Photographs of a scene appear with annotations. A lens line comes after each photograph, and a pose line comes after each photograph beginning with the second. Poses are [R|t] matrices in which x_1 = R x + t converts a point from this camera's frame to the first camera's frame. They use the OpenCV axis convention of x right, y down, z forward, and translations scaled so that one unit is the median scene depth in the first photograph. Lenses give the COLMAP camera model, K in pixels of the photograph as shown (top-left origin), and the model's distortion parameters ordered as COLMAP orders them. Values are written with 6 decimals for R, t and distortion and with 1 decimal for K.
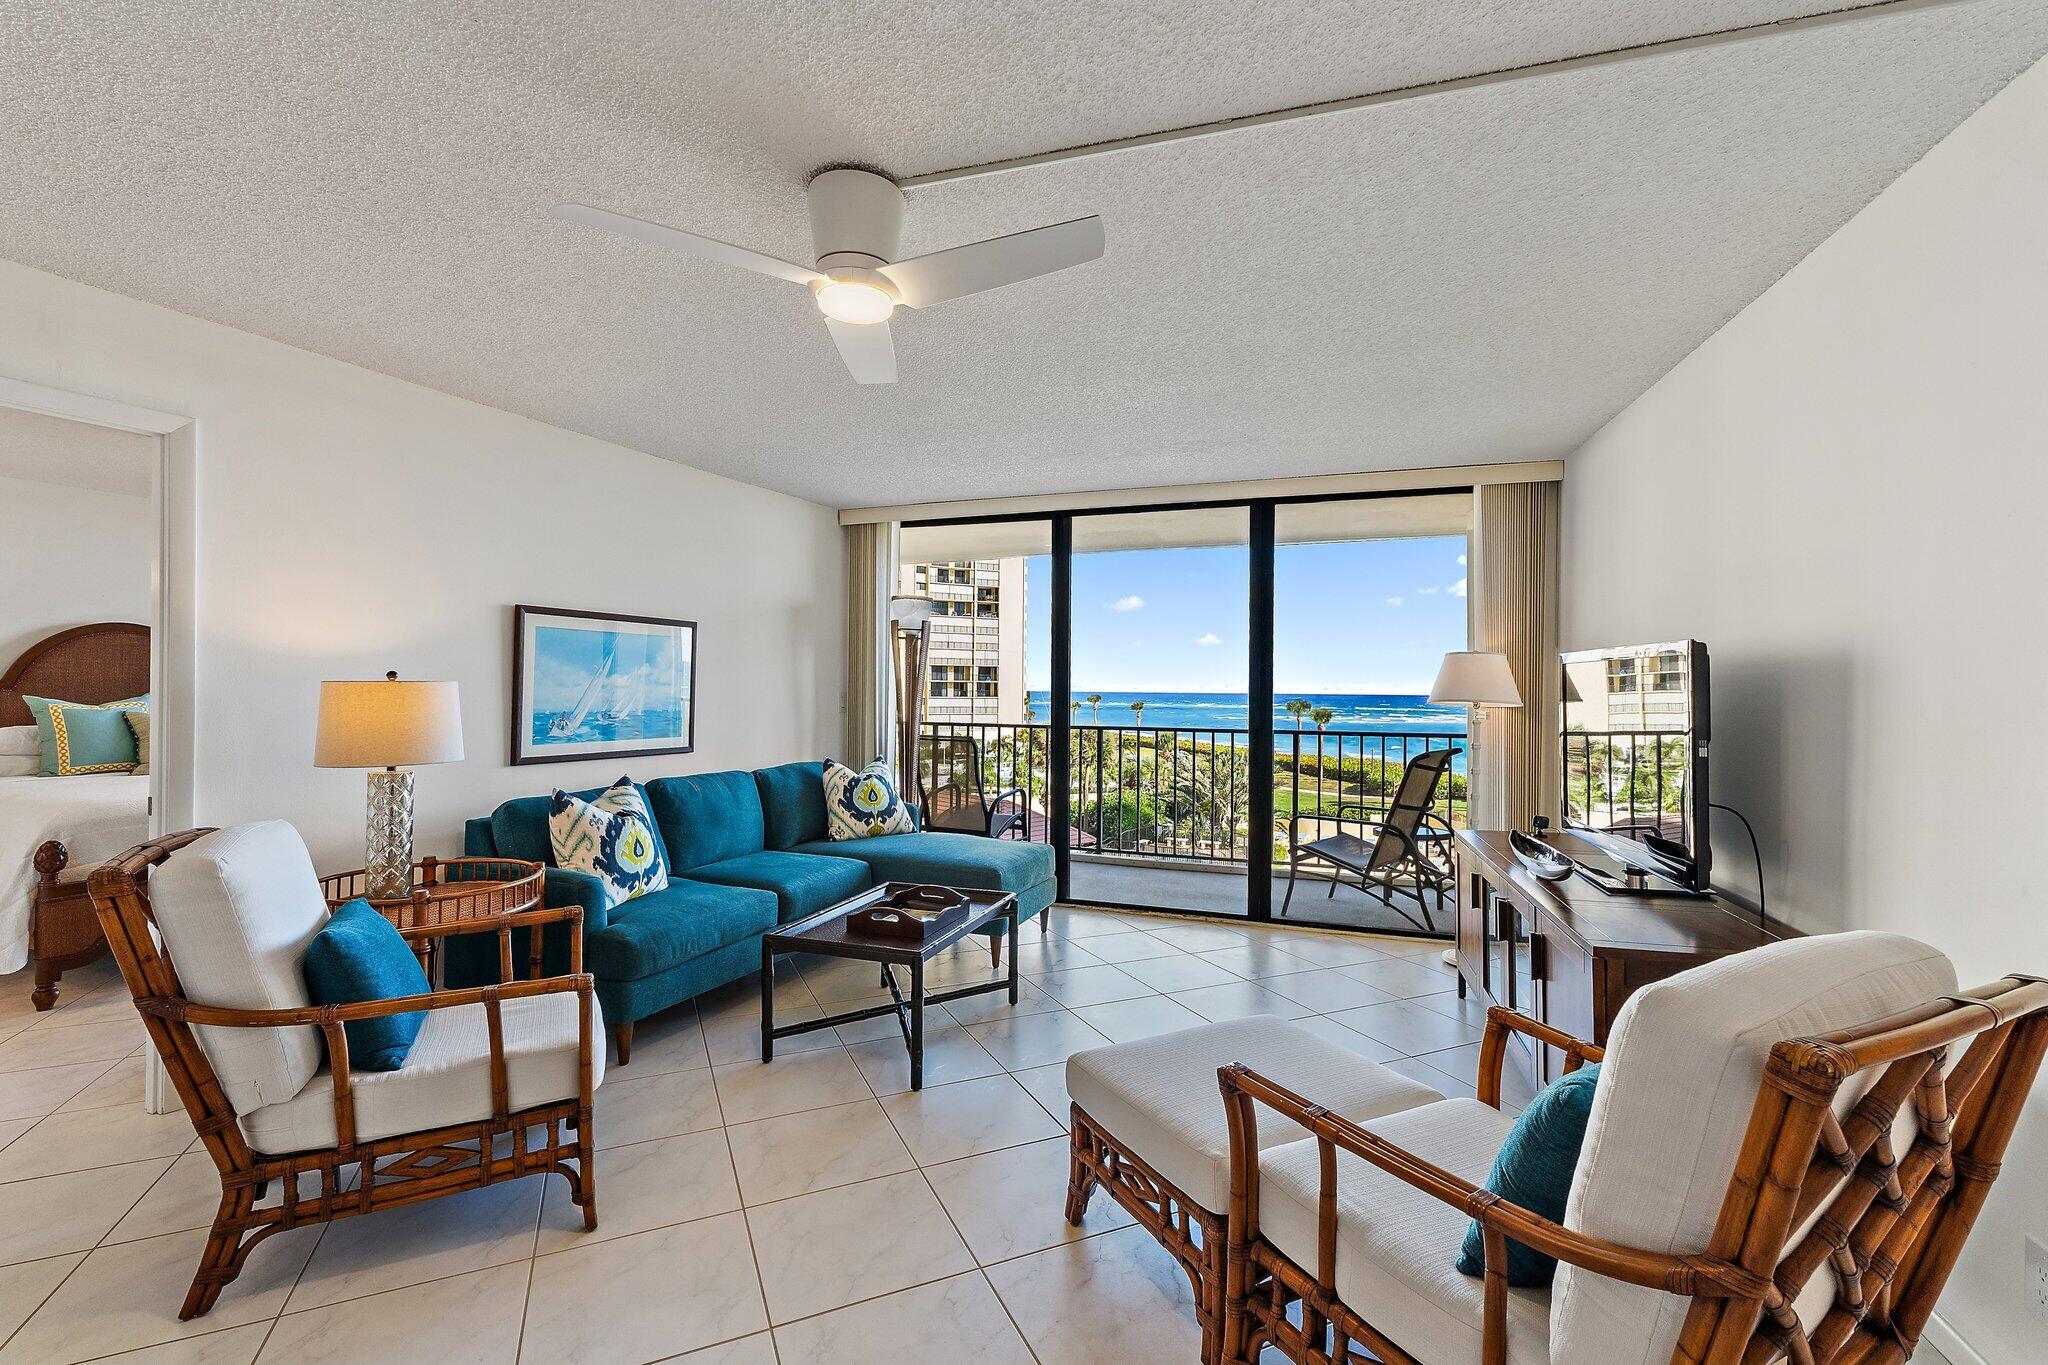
lens RADIAL K [[886.3, 0, 1050.5], [0, 886.3, 674.6], [0, 0, 1]] dist [-0.007823, -0.001029]
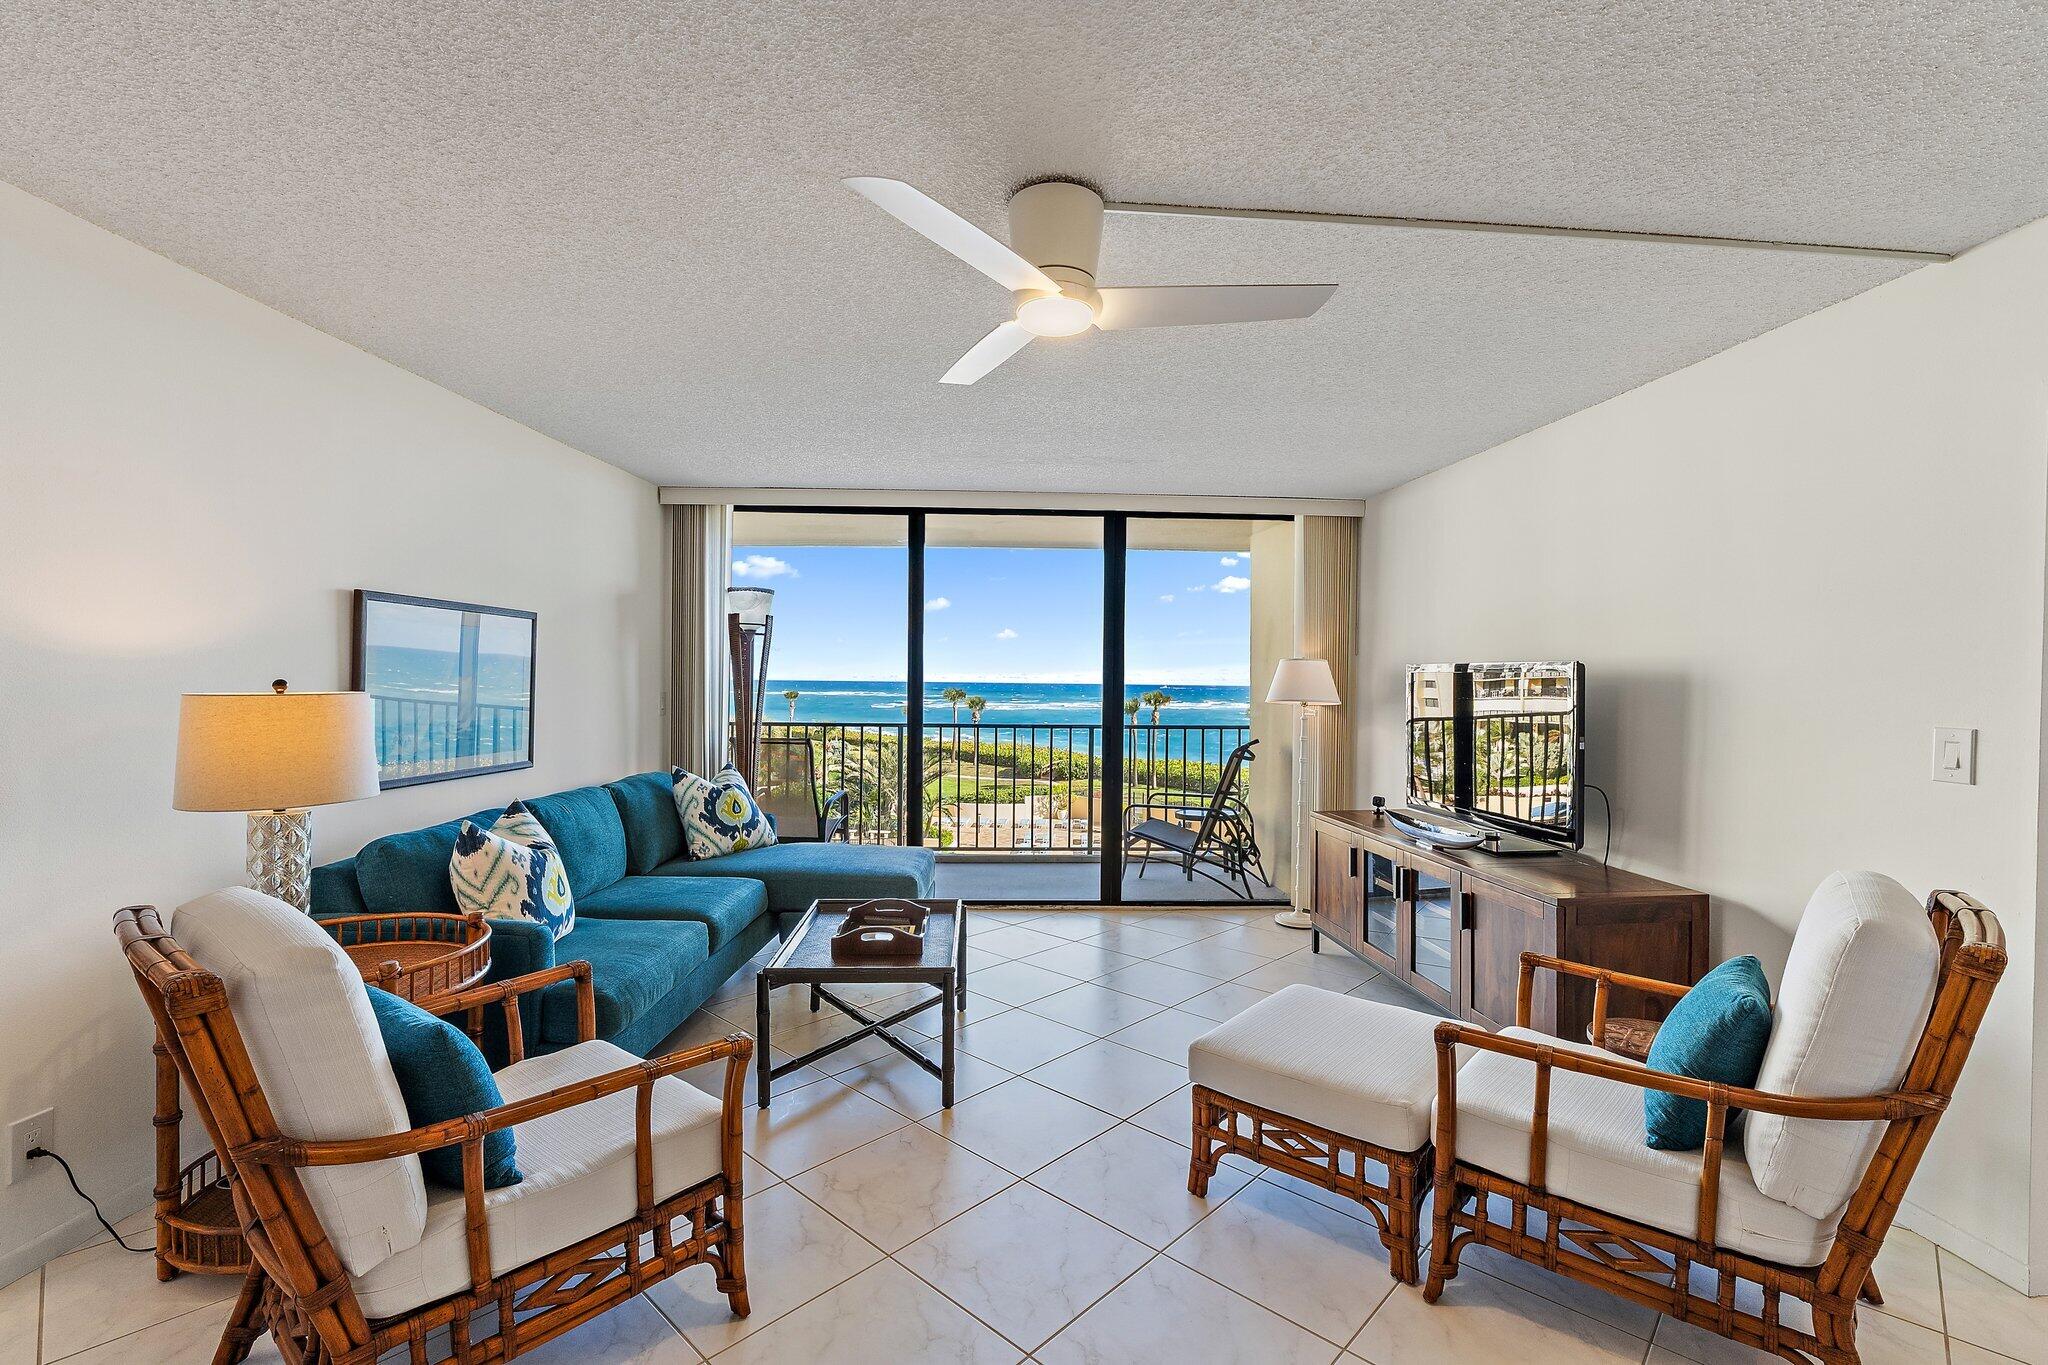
lens RADIAL K [[886.3, 0, 1032.9], [0, 886.3, 686.6], [0, 0, 1]] dist [-0.007823, -0.001029]
pose [[0.931120, -0.002783, 0.364702, -0.251011], [-0.006752, 0.999668, 0.024867, -0.013806], [-0.364650, -0.025617, 0.930792, 0.033602]]
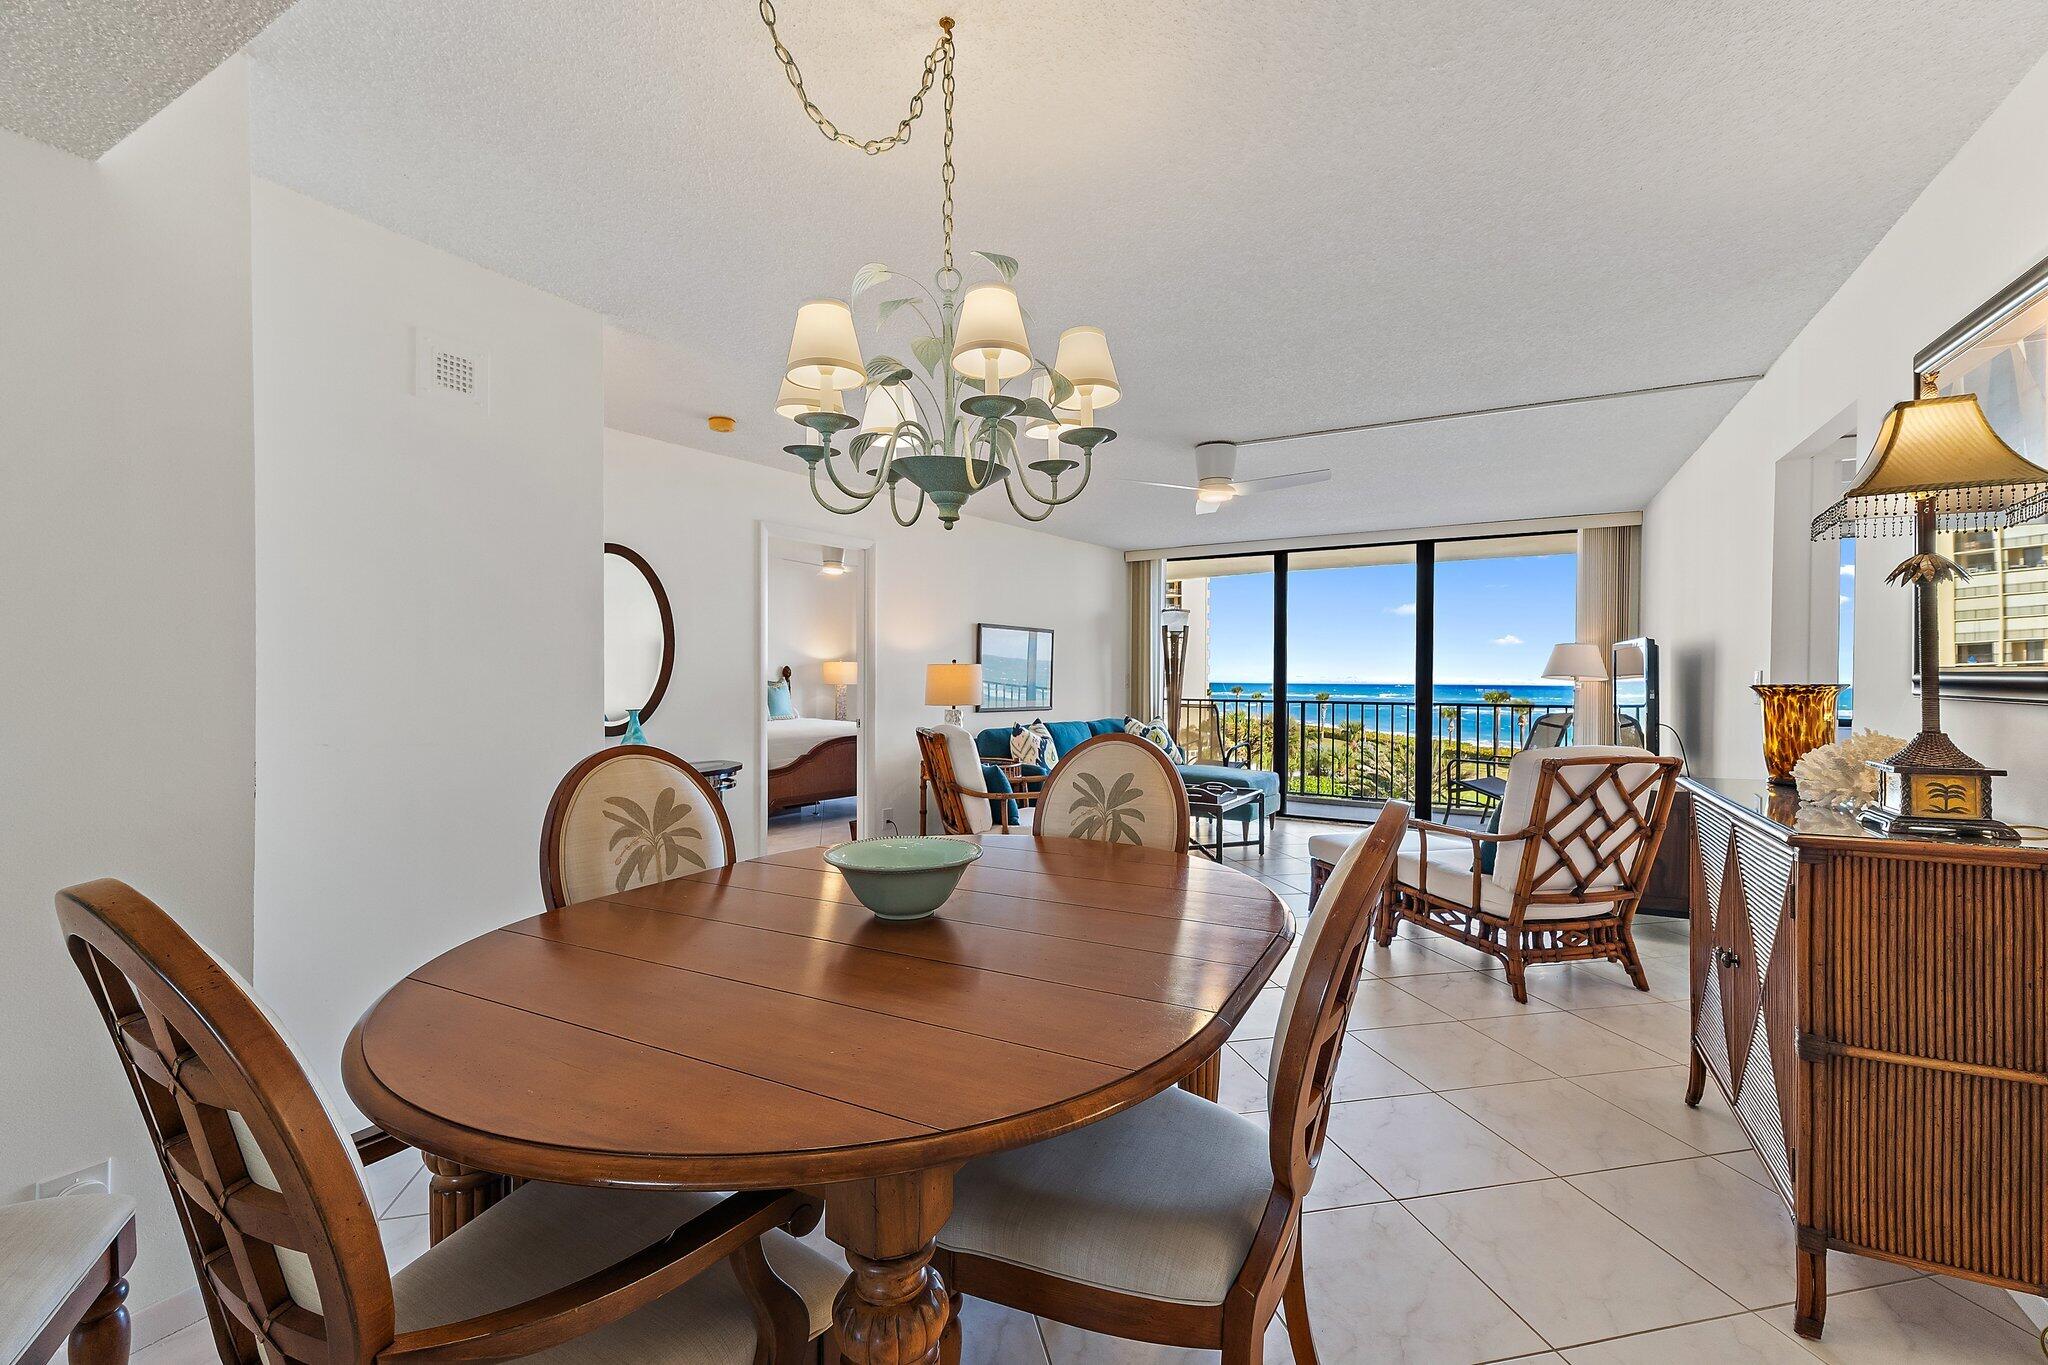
lens RADIAL K [[855.1, 0, 1052.9], [0, 855.1, 687.7], [0, 0, 1]] dist [0.007493, -0.001724]
pose [[0.979164, -0.000983, -0.203068, -0.075533], [0.005769, 0.999719, 0.022976, 0.009285], [0.202989, -0.023669, 0.978895, -0.525020]]
